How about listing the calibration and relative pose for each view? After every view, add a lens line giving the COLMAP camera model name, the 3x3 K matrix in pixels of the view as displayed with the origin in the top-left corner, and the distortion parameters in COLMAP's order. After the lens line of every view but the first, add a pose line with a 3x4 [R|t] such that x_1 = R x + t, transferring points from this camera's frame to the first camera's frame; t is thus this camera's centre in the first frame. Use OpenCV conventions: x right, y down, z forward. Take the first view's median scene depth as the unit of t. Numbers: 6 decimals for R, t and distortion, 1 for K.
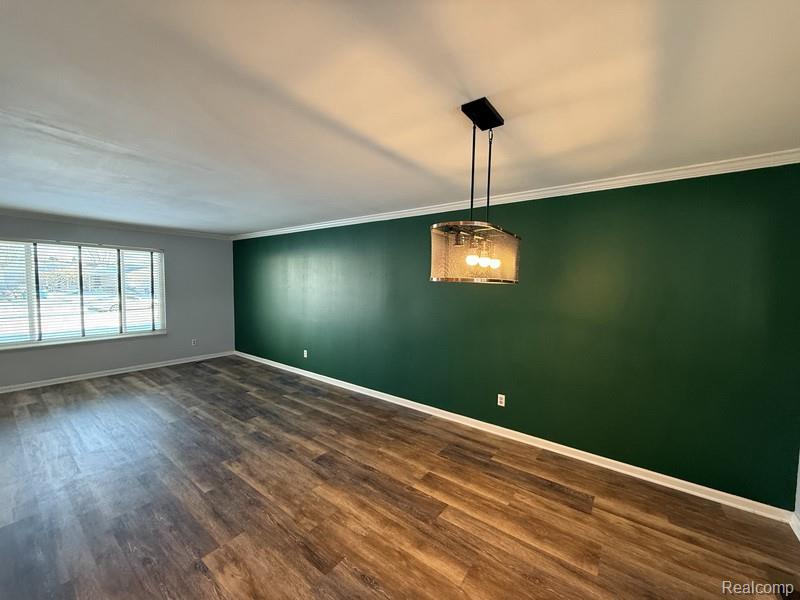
lens RADIAL K [[317.1, 0, 399.3], [0, 317.1, 301.4], [0, 0, 1]] dist [0.000478, -0.000287]
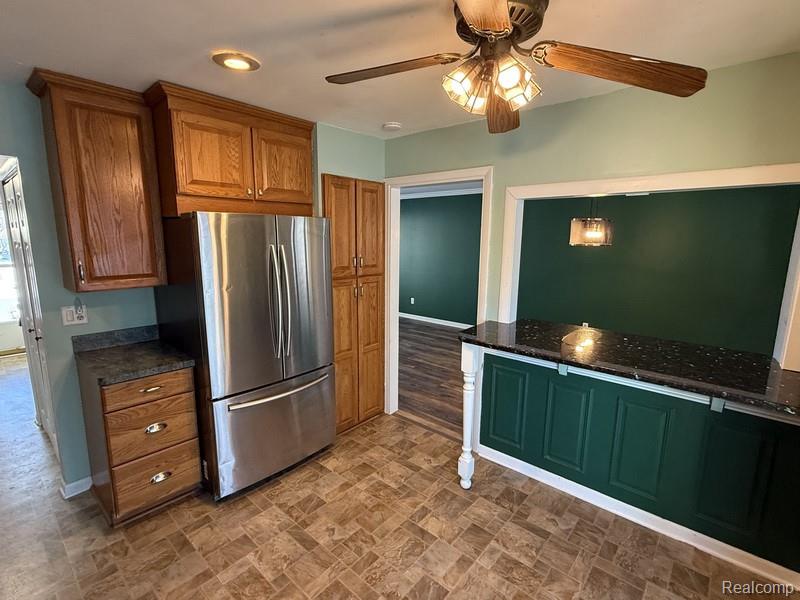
lens RADIAL K [[380.8, 0, 399.0], [0, 380.8, 302.5], [0, 0, 1]] dist [0.003528, -0.001145]
pose [[0.997196, 0.004148, -0.074721, -0.422758], [0.004278, 0.993670, 0.112255, 0.011663], [0.074714, -0.112260, 0.990866, -0.813226]]
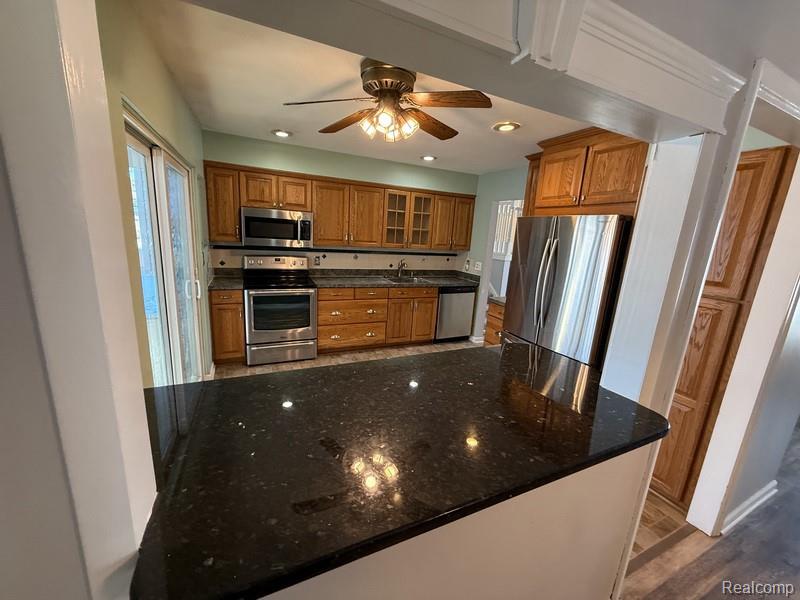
lens RADIAL K [[317.1, 0, 399.3], [0, 317.1, 301.4], [0, 0, 1]] dist [0.000478, -0.000287]
pose [[-0.468461, 0.145536, -0.871414, 0.225462], [-0.120964, 0.966484, 0.226443, -0.001036], [0.875164, 0.211489, -0.435156, 0.021545]]
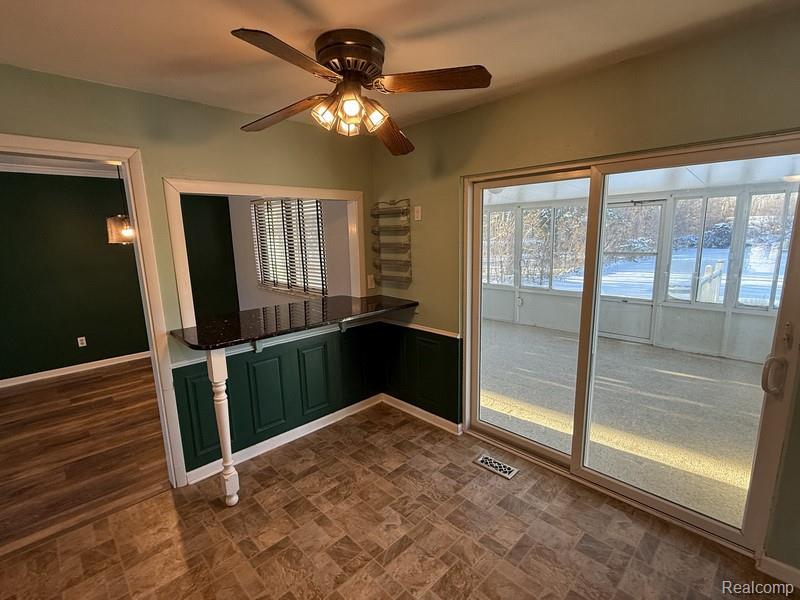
lens RADIAL K [[380.8, 0, 399.0], [0, 380.8, 302.5], [0, 0, 1]] dist [0.003528, -0.001145]
pose [[0.154517, -0.202757, 0.966961, -0.969422], [0.085280, 0.977800, 0.191402, -0.011827], [-0.984303, 0.052888, 0.168378, -0.494152]]
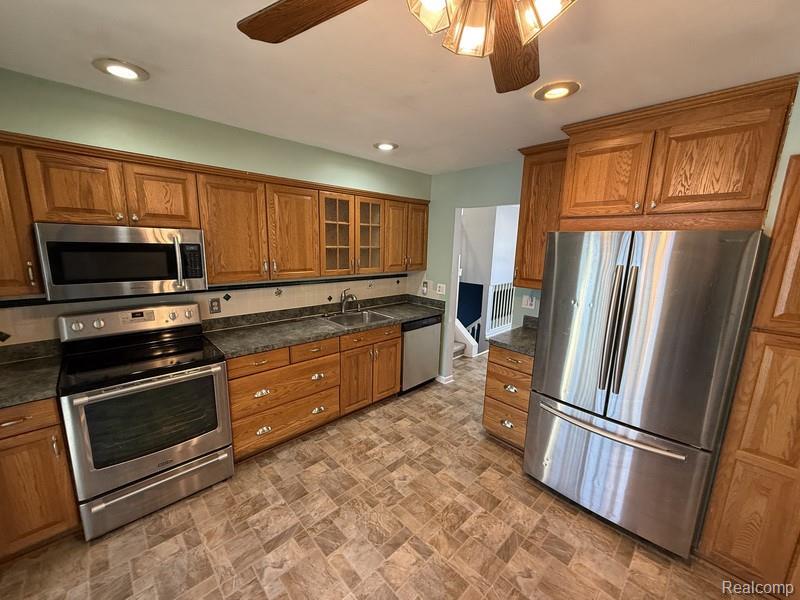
lens RADIAL K [[317.1, 0, 399.3], [0, 317.1, 301.4], [0, 0, 1]] dist [0.000478, -0.000287]
pose [[-0.157206, 0.162949, -0.974030, -0.102707], [-0.086986, 0.980175, 0.178016, -0.022152], [0.983727, 0.112712, -0.139915, -0.342940]]
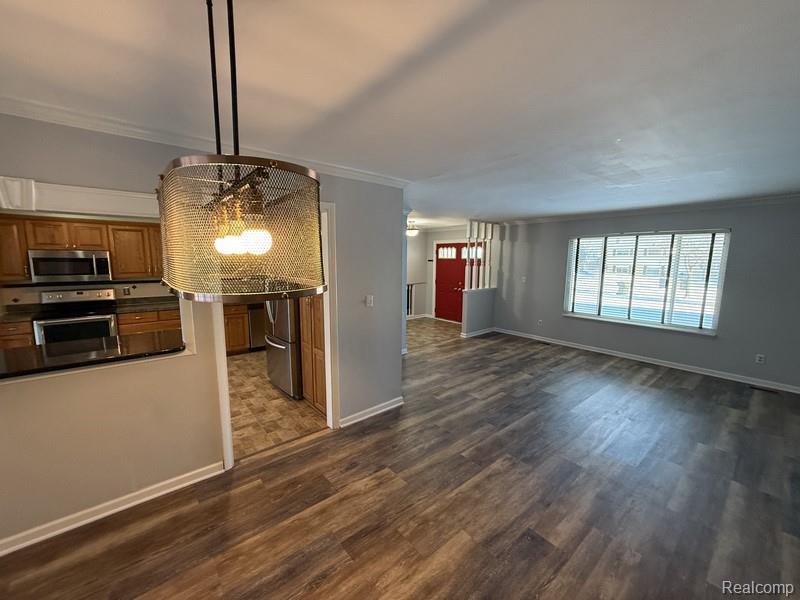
lens RADIAL K [[317.1, 0, 399.3], [0, 317.1, 301.4], [0, 0, 1]] dist [0.000478, -0.000287]
pose [[-0.231747, 0.113018, -0.966188, 0.391413], [-0.066561, 0.989058, 0.131658, -0.068480], [0.970496, 0.094822, -0.221689, 0.778499]]
